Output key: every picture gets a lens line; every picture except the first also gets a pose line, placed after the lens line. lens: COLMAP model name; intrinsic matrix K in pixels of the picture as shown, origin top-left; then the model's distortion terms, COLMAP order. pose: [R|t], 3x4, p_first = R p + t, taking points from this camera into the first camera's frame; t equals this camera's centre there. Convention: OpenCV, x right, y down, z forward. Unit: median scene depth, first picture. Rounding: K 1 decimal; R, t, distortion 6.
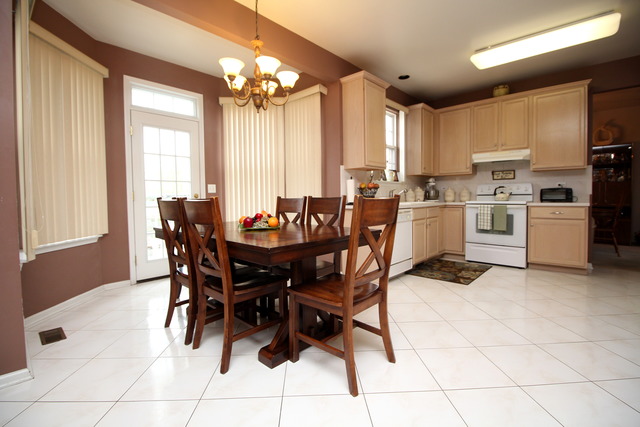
lens RADIAL K [[295.2, 0, 318.7], [0, 295.2, 208.5], [0, 0, 1]] dist [-0.014348, -0.002495]
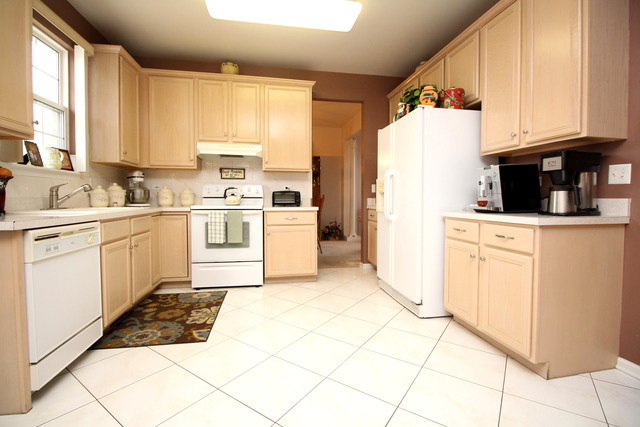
lens RADIAL K [[295.2, 0, 319.5], [0, 295.2, 208.3], [0, 0, 1]] dist [-0.014348, -0.002495]
pose [[0.603986, -0.014178, 0.796869, 0.121563], [0.020792, 0.999782, 0.002029, -0.013662], [-0.796723, 0.015343, 0.604149, 0.325274]]
